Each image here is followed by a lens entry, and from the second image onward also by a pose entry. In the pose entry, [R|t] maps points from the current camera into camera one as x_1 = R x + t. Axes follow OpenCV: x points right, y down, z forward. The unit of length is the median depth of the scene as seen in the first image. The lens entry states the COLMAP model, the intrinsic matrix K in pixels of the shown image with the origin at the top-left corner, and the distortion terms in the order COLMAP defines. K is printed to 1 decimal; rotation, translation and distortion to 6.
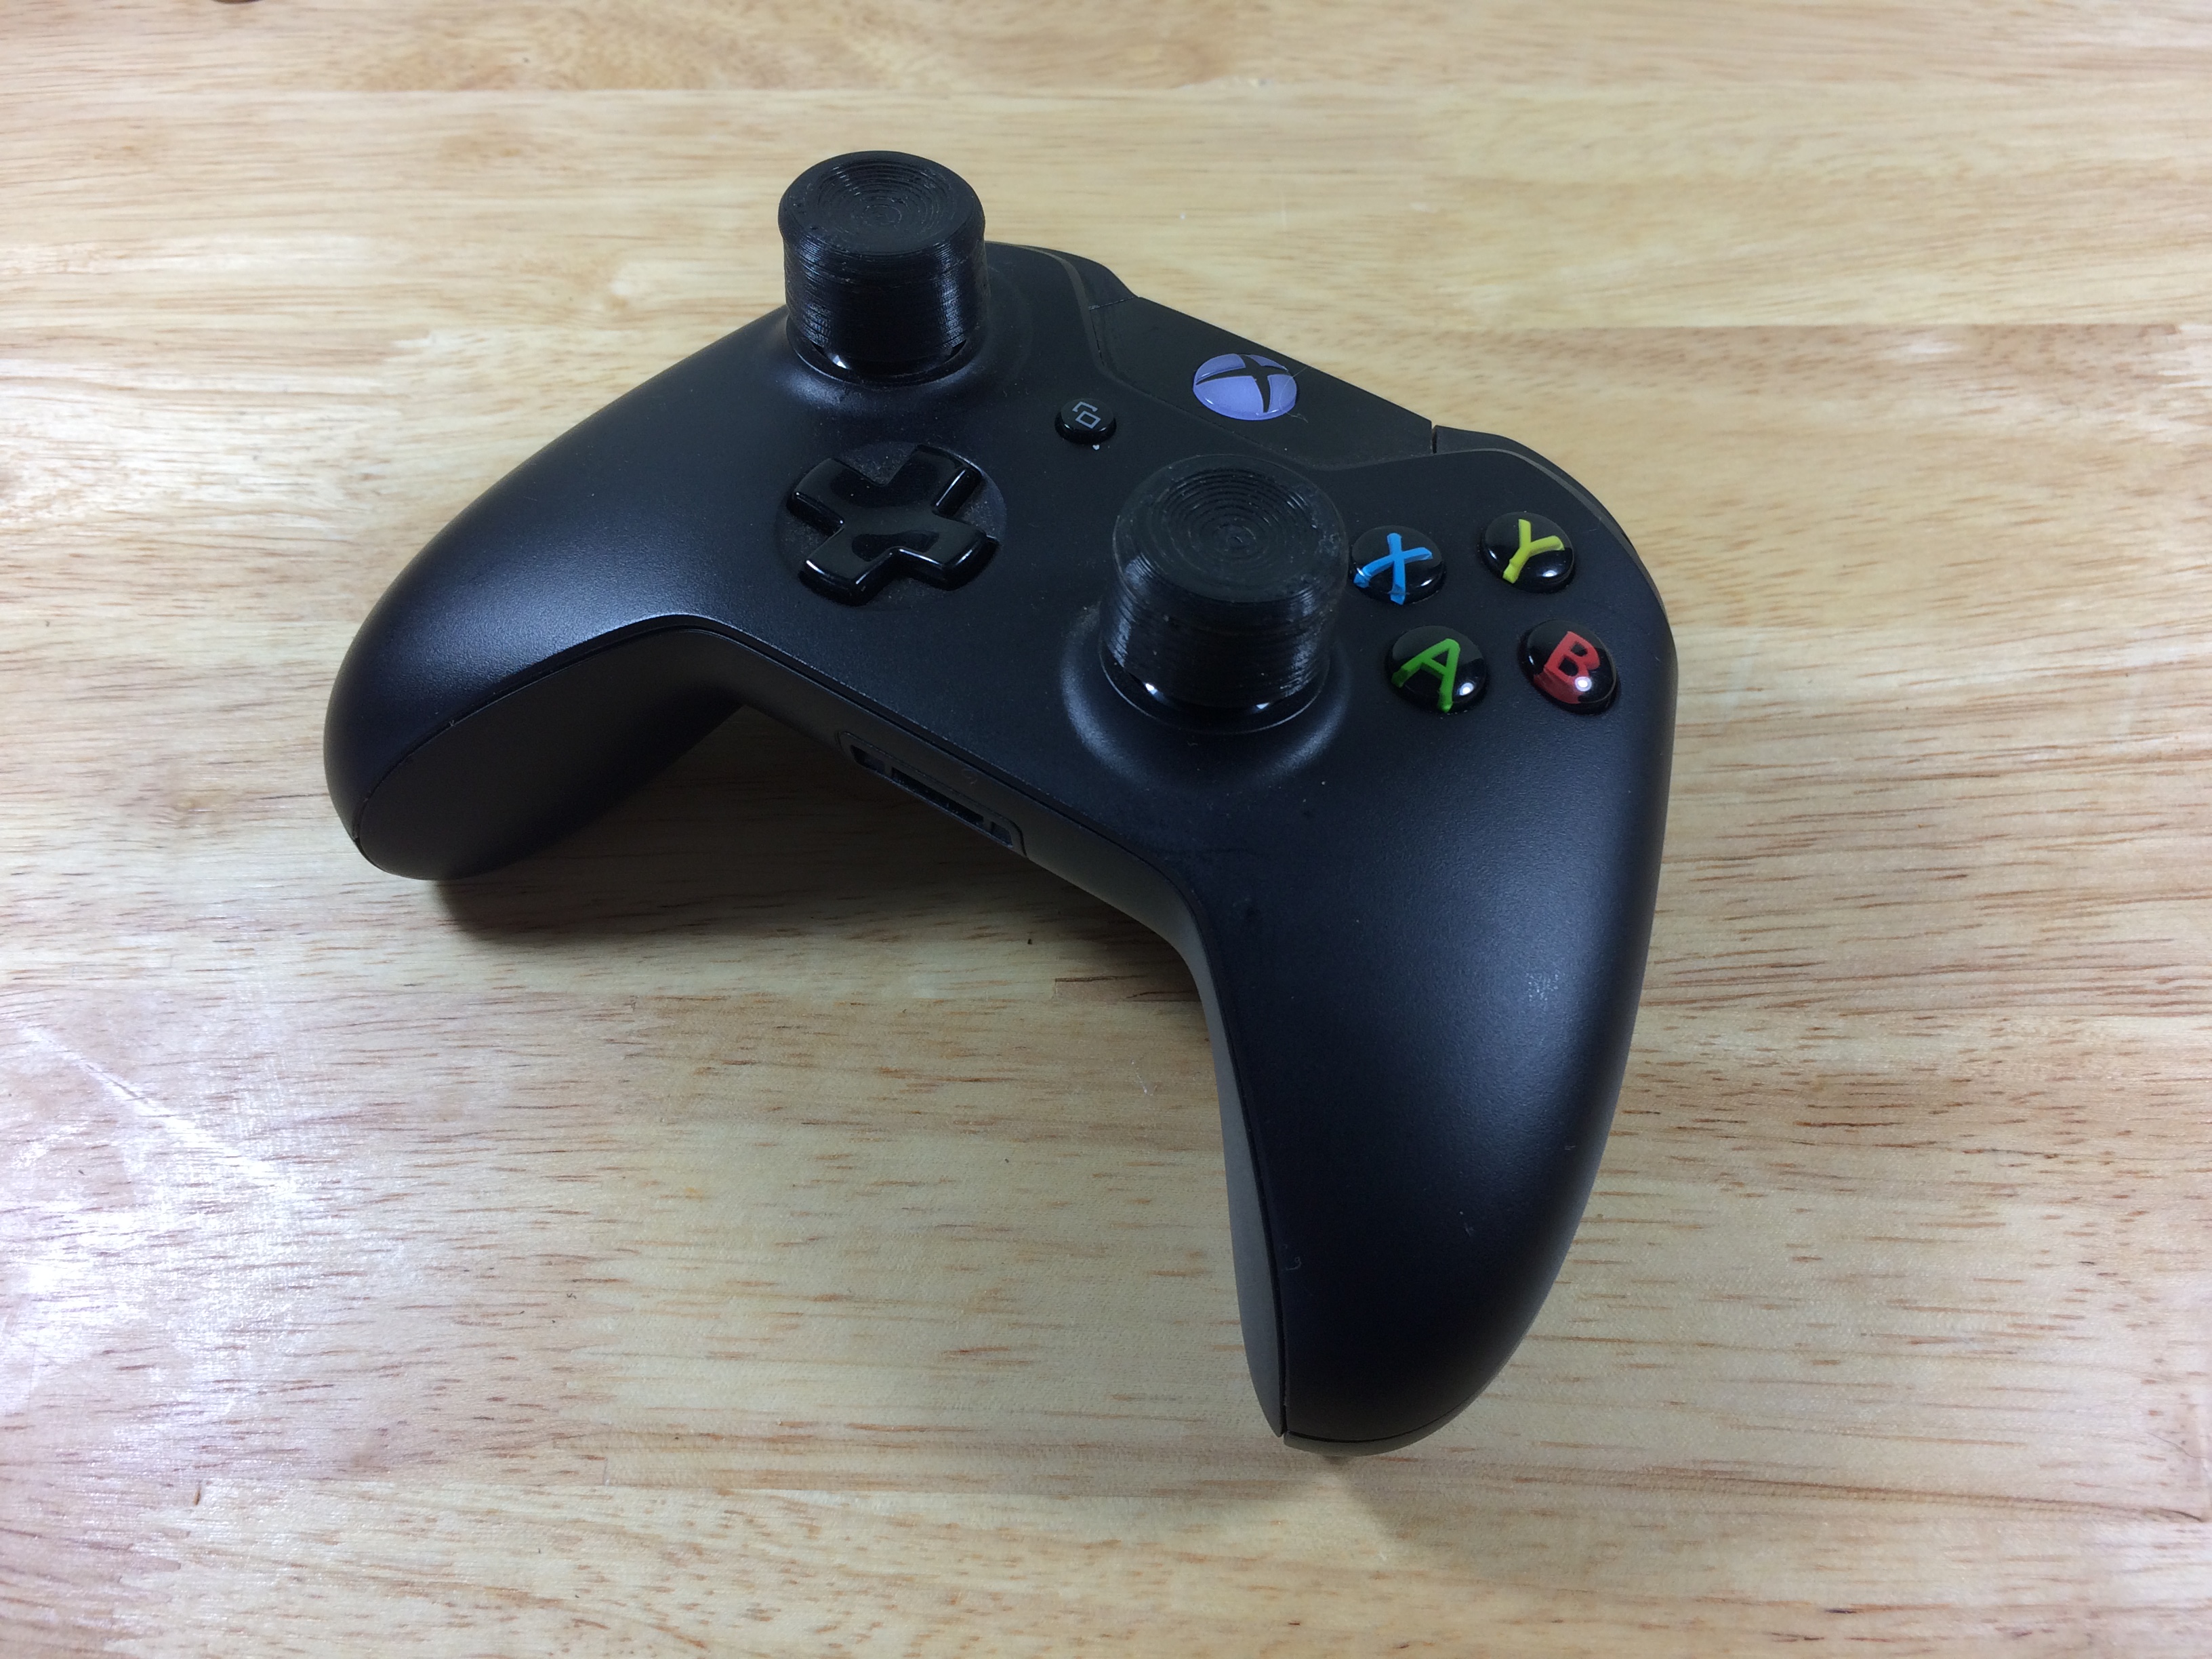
lens RADIAL K [[1921.3, 0, 1111.7], [0, 1921.3, 835.2], [0, 0, 1]] dist [0.090777, -0.151420]
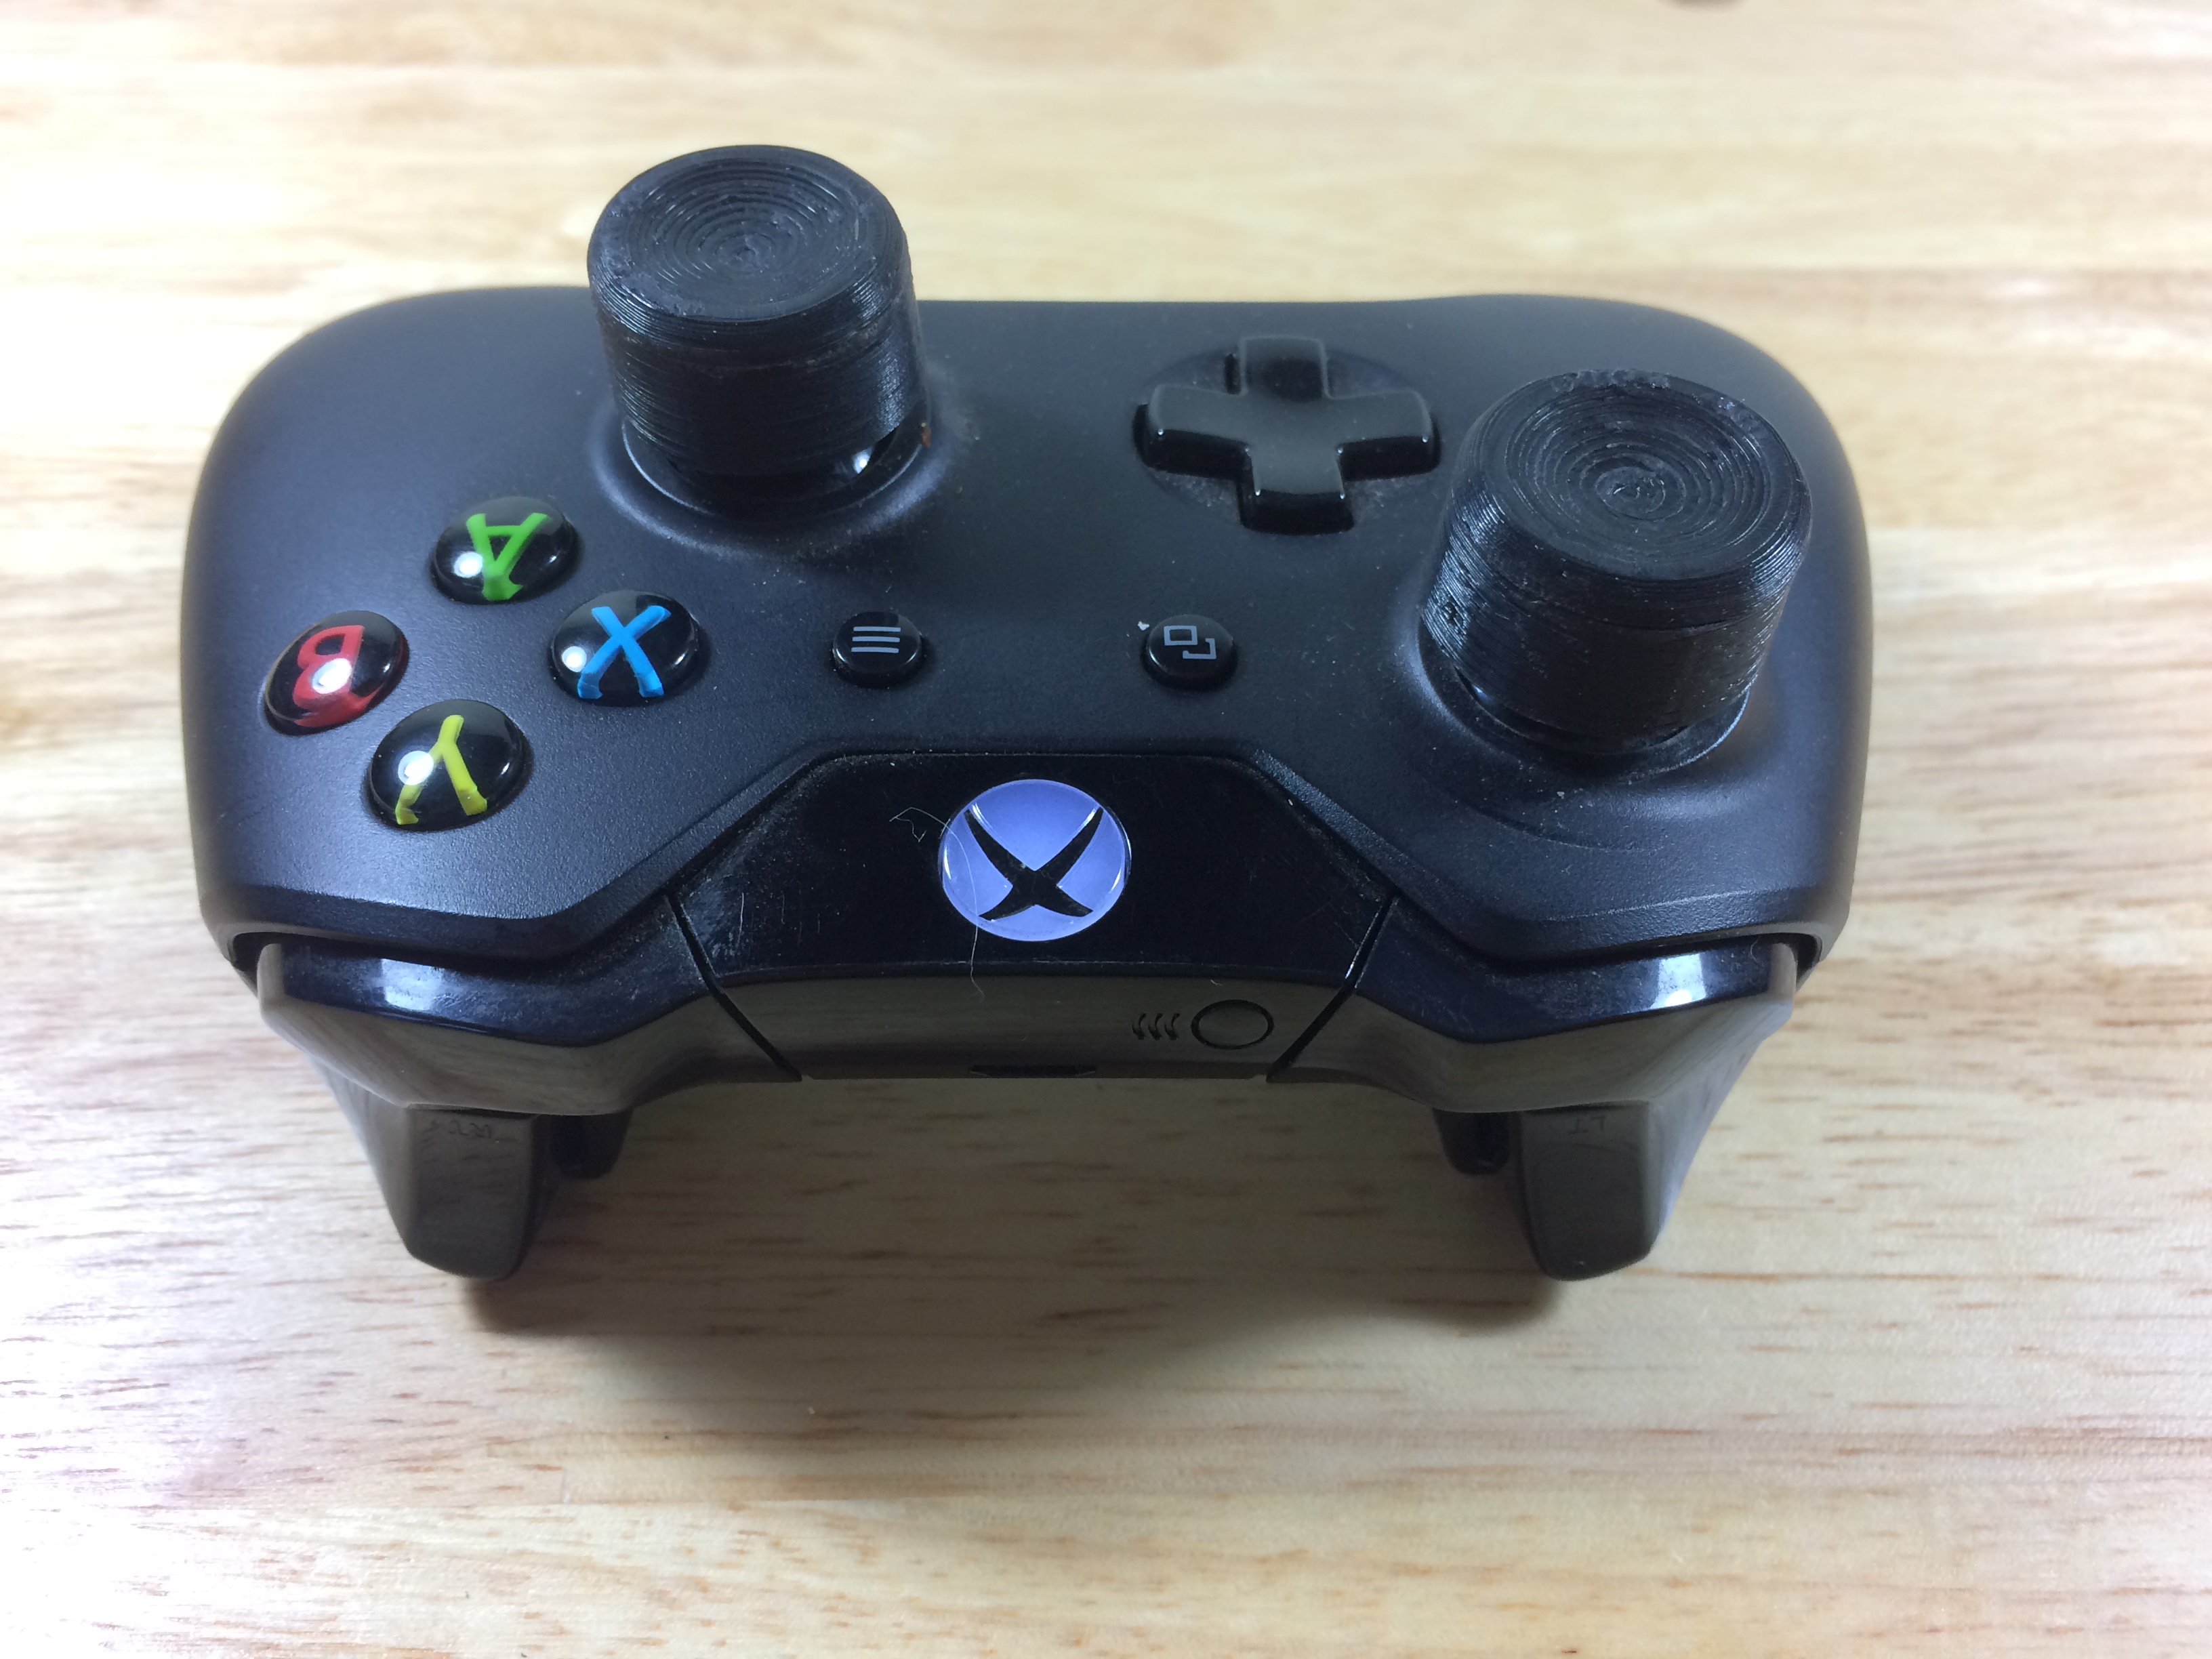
lens RADIAL K [[1957.4, 0, 1106.0], [0, 1957.4, 829.5], [0, 0, 1]] dist [0.079638, -0.158710]
pose [[0.997389, -0.005940, 0.071976, -0.095580], [0.019846, 0.980789, -0.194060, 0.196348], [-0.069440, 0.194981, 0.978346, 0.202375]]
